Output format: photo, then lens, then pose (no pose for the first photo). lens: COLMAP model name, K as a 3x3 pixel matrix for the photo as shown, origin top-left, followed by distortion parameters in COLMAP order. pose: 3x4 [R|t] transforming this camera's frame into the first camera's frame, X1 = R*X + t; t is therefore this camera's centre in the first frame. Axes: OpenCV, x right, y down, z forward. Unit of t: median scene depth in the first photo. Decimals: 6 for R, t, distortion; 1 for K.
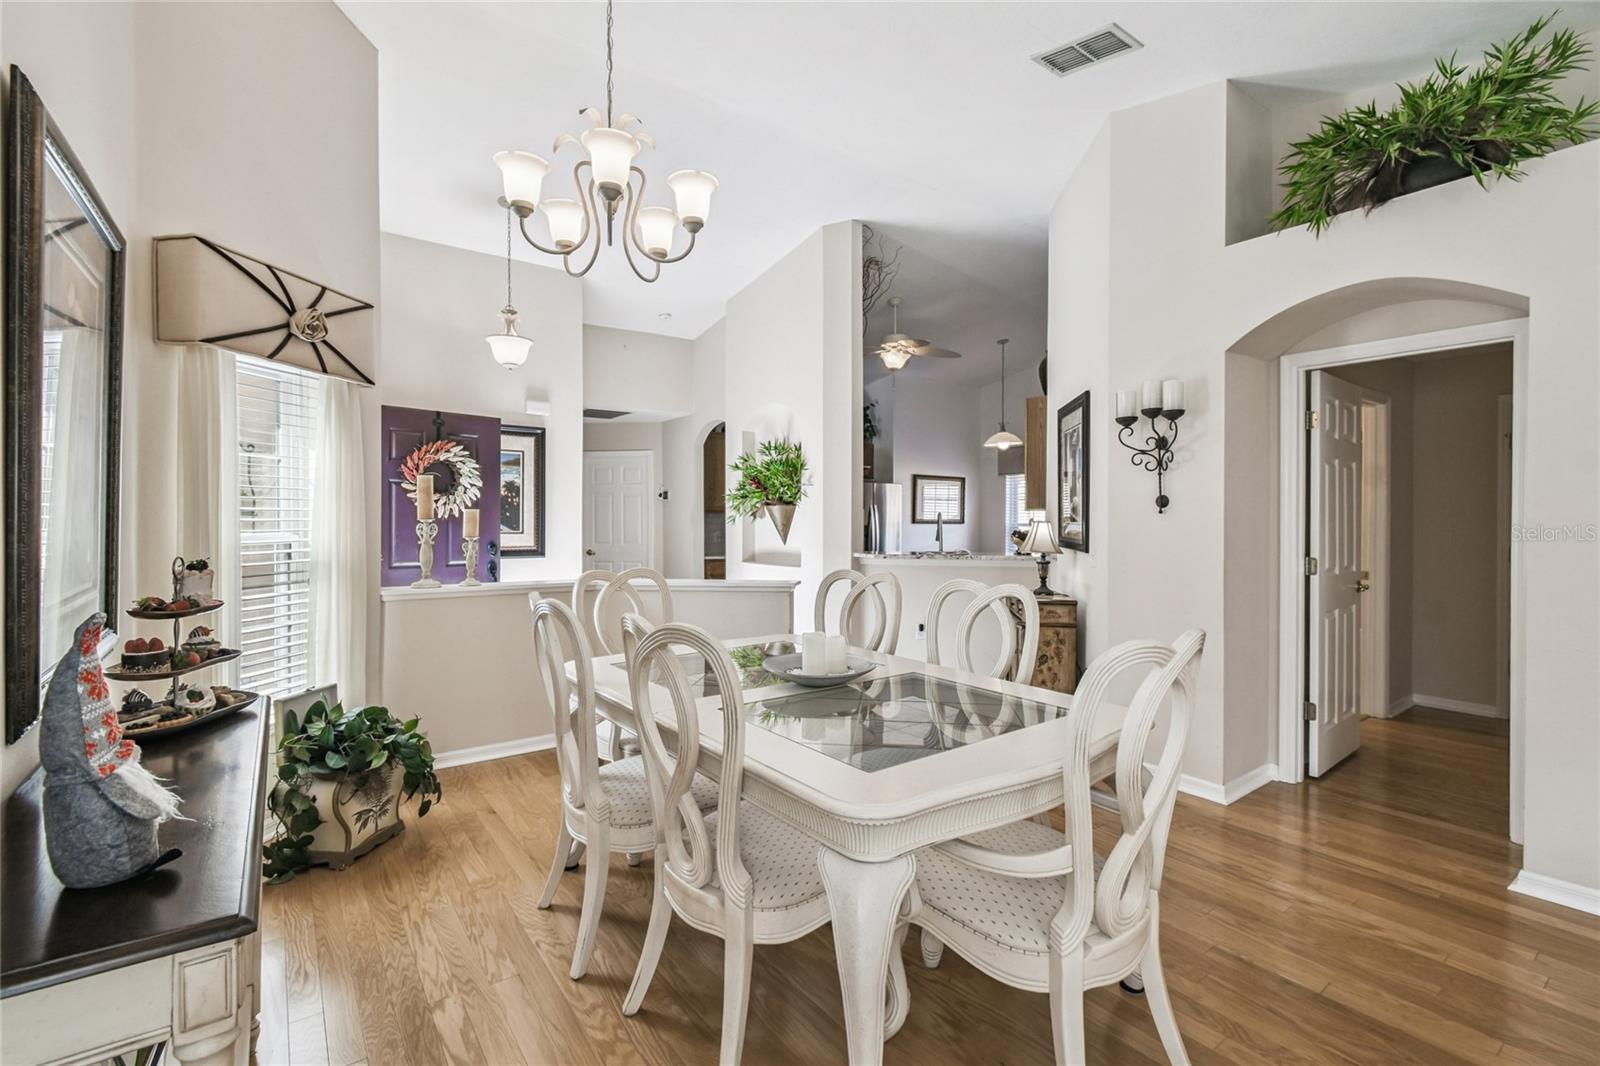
lens RADIAL K [[712.6, 0, 788.4], [0, 712.6, 524.8], [0, 0, 1]] dist [0.005089, 0.000517]
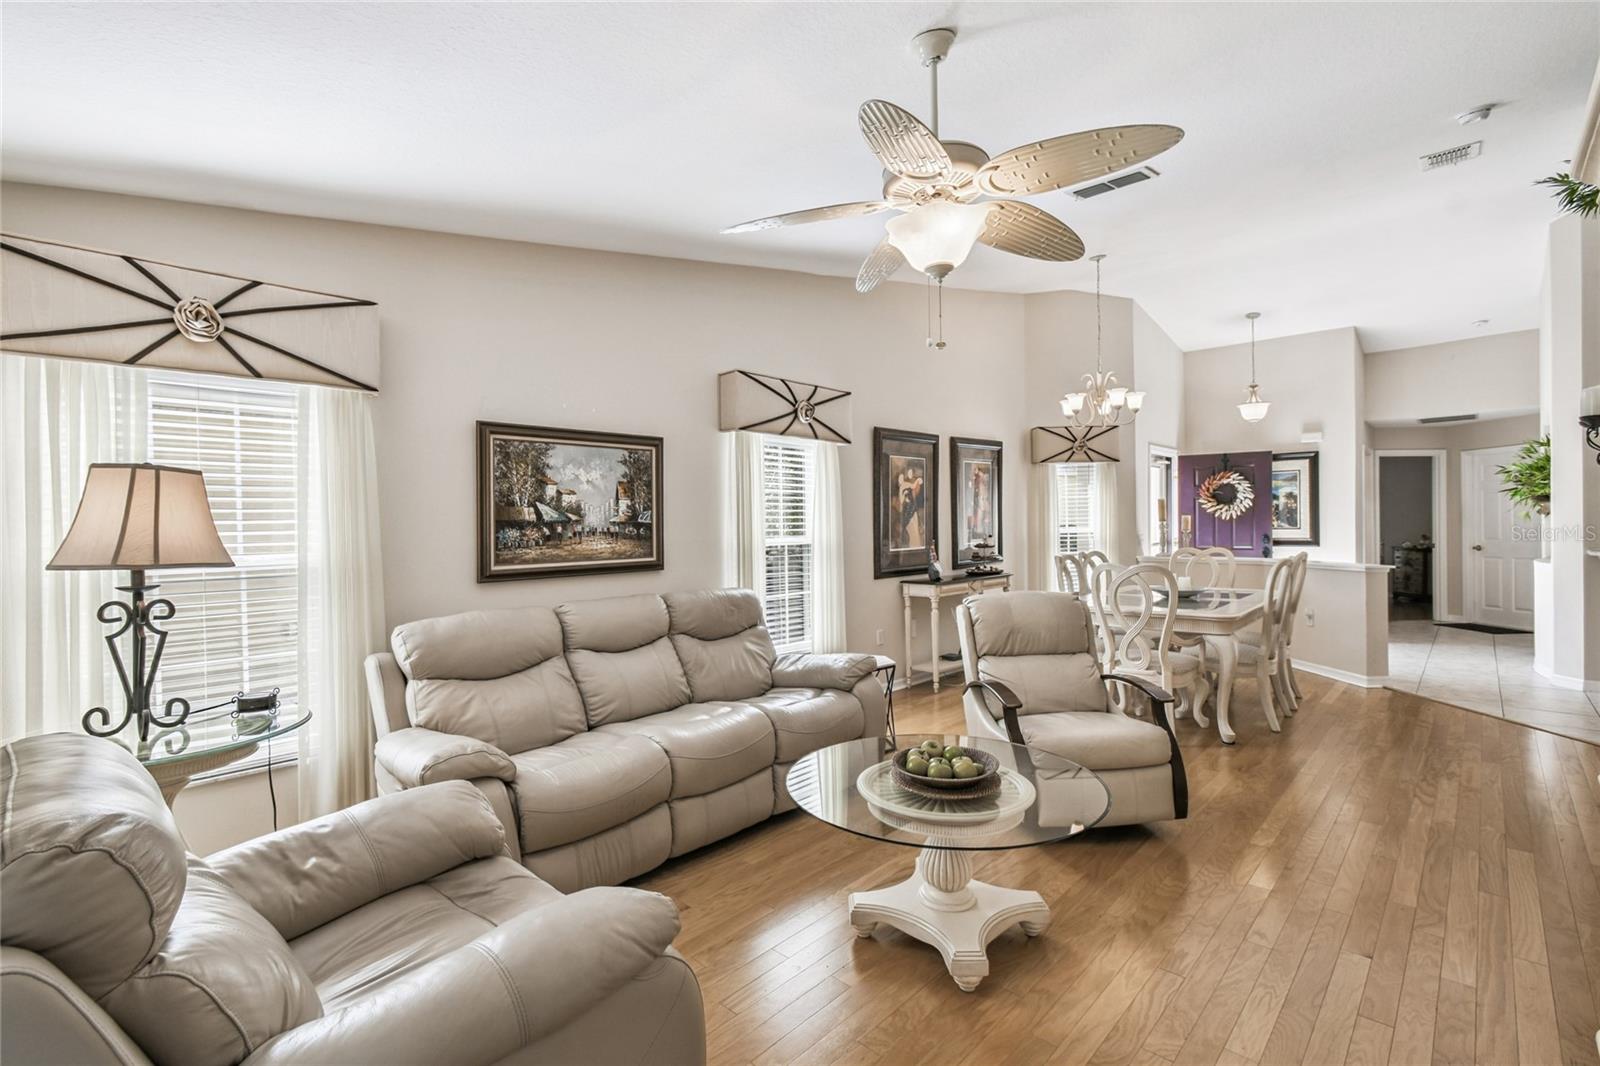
lens RADIAL K [[718.3, 0, 793.3], [0, 718.3, 530.3], [0, 0, 1]] dist [0.000425, -0.000228]
pose [[0.176316, 0.005325, -0.984319, 1.334181], [0.008309, 0.999942, 0.006898, -0.005117], [0.984299, -0.009395, 0.176262, -0.361304]]
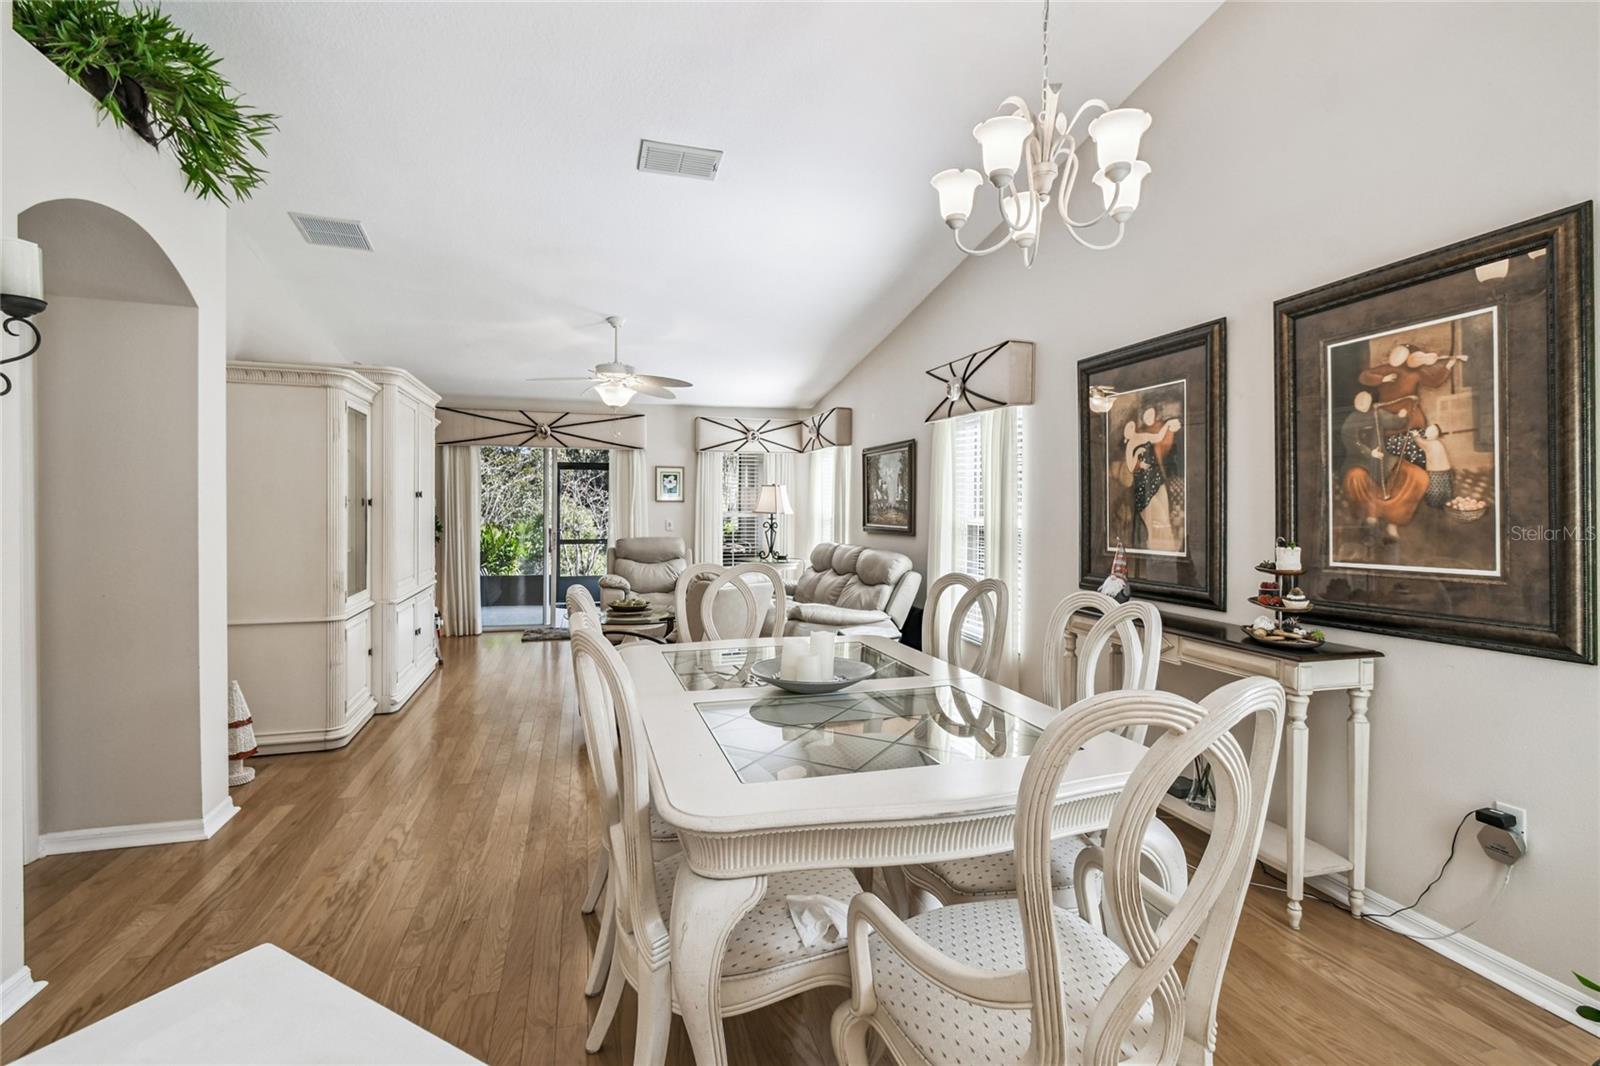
lens RADIAL K [[739.8, 0, 800.5], [0, 739.8, 518.0], [0, 0, 1]] dist [0.003365, 0.000570]
pose [[-0.942038, -0.010914, 0.335328, -0.174046], [-0.002702, 0.999685, 0.024947, -0.015024], [-0.335495, 0.022595, -0.941771, 1.269759]]
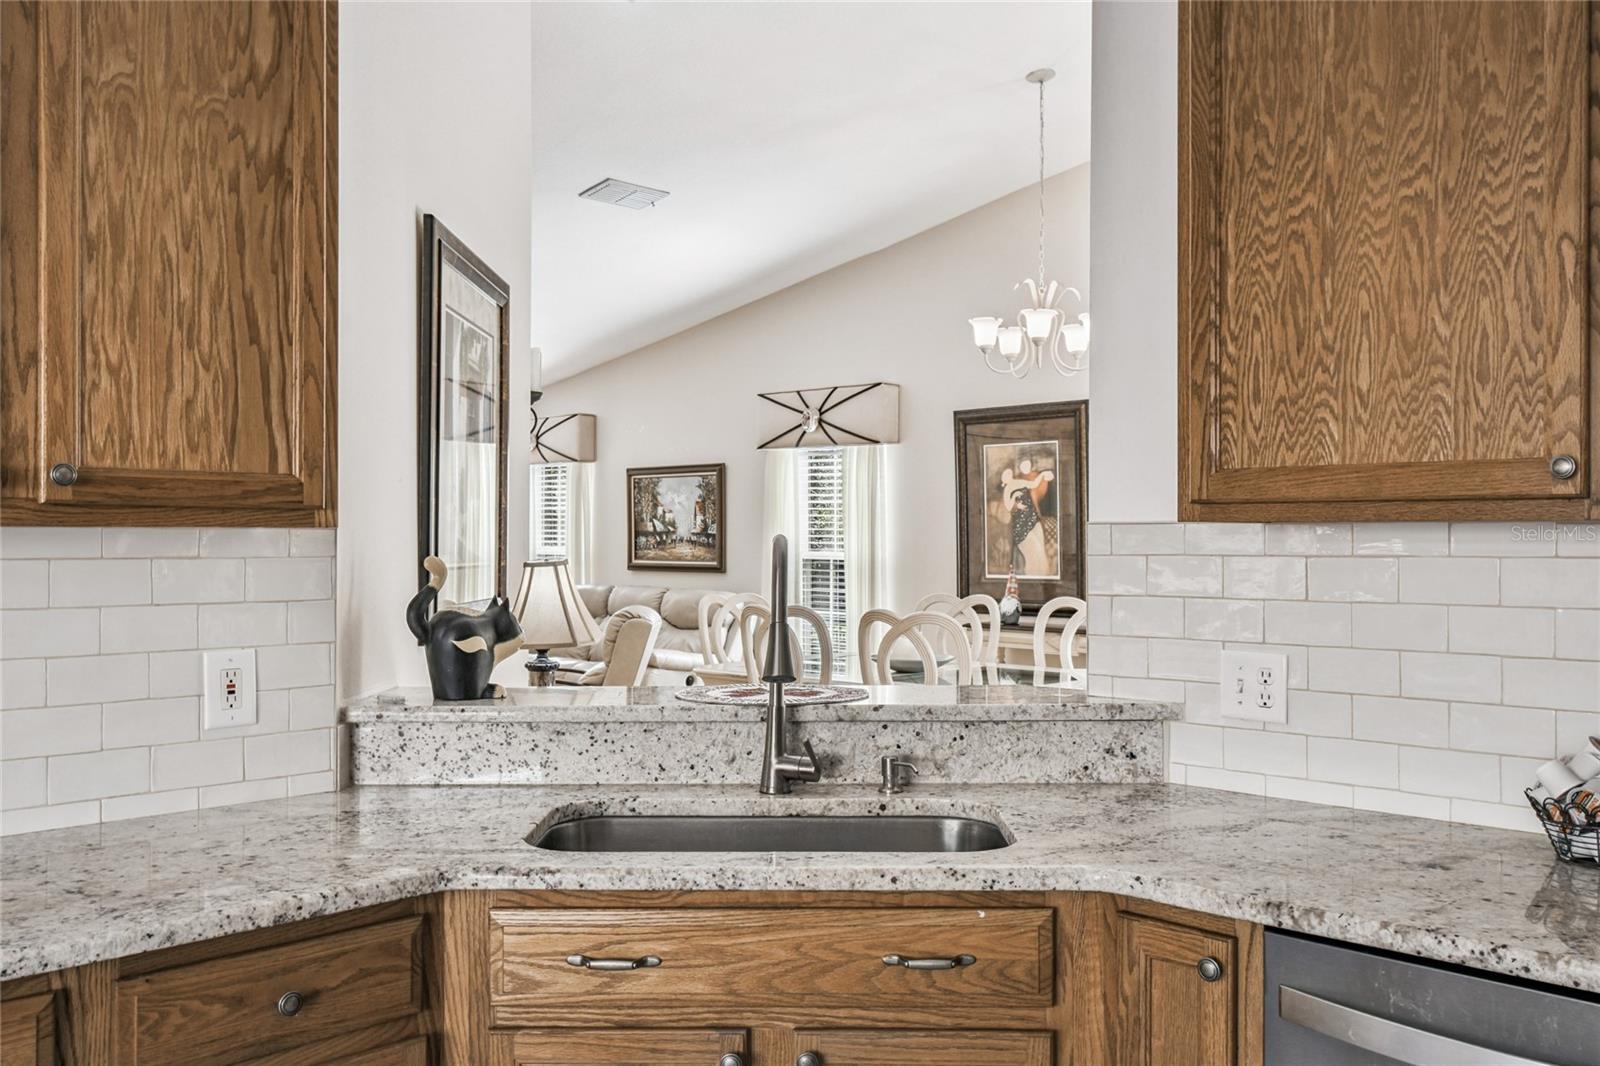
lens RADIAL K [[1348.6, 0, 789.5], [0, 1348.6, 541.0], [0, 0, 1]] dist [0.001791, 0.000349]
pose [[-0.986354, -0.000817, -0.164639, 0.450932], [-0.003125, 0.999900, 0.013761, -0.034066], [0.164611, 0.014087, -0.986258, 2.275662]]
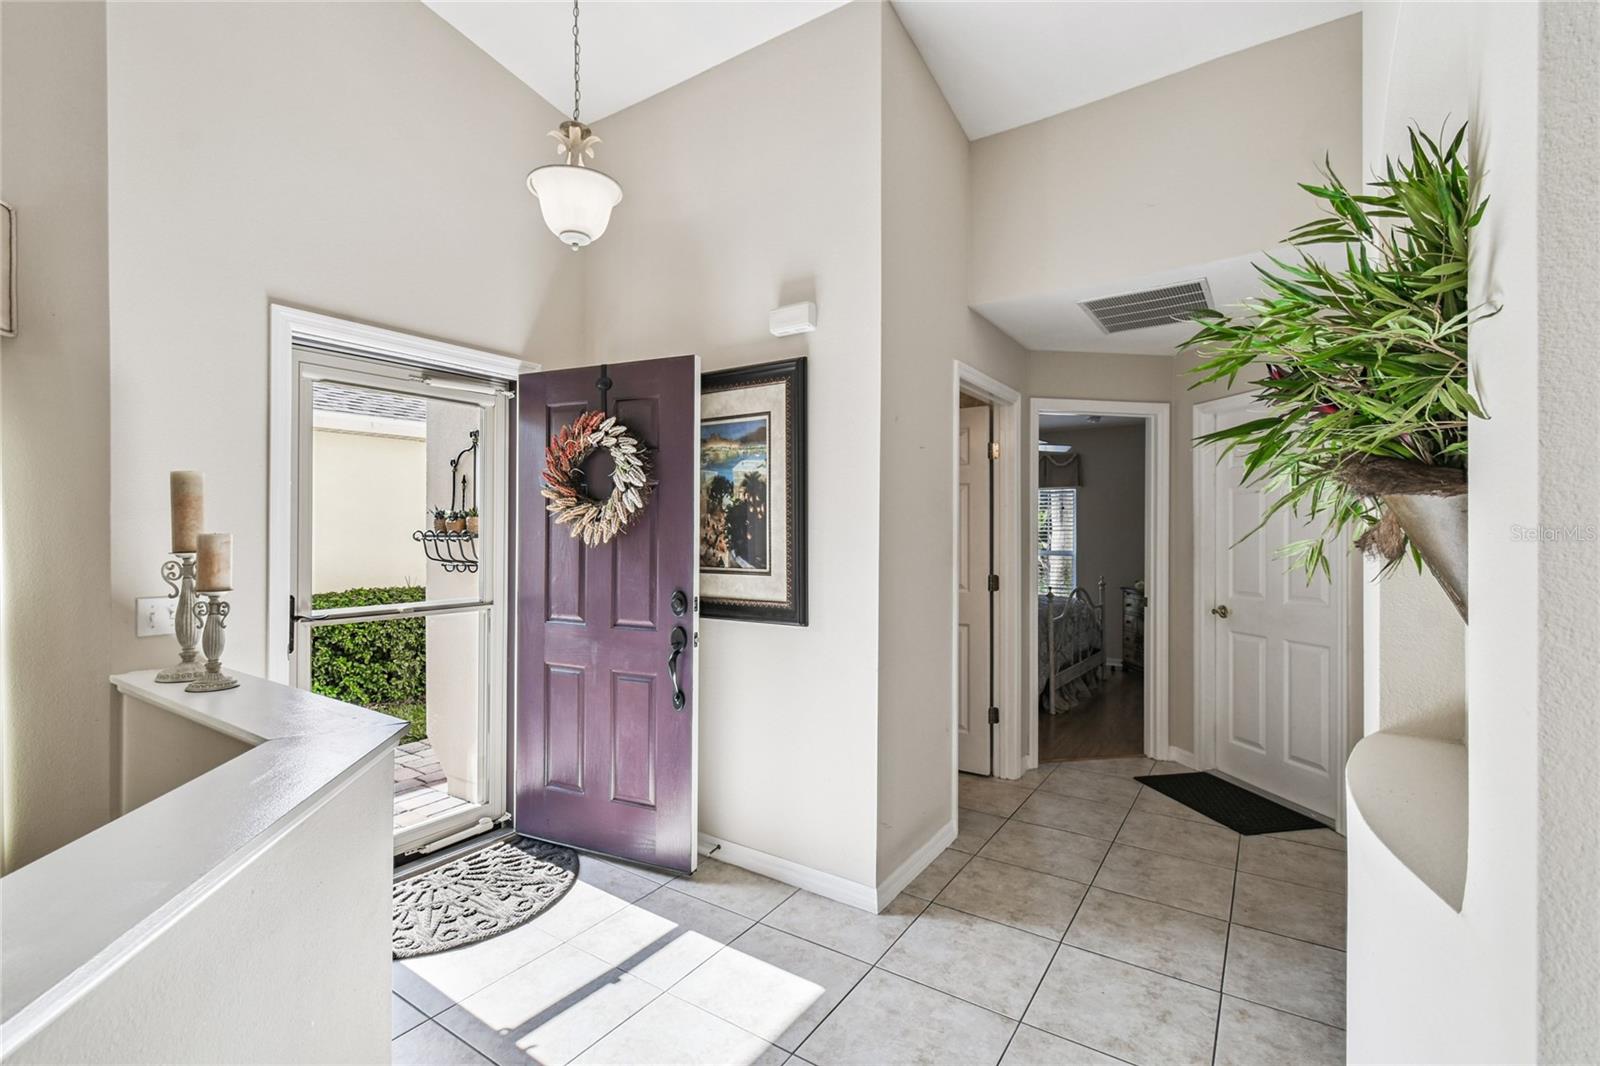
lens RADIAL K [[709.4, 0, 802.1], [0, 709.4, 533.0], [0, 0, 1]] dist [0.000698, -0.000039]
pose [[0.343922, -0.000534, -0.938998, 0.168214], [-0.005491, 0.999982, -0.002580, -0.026034], [0.938982, 0.006043, 0.343913, 1.347285]]
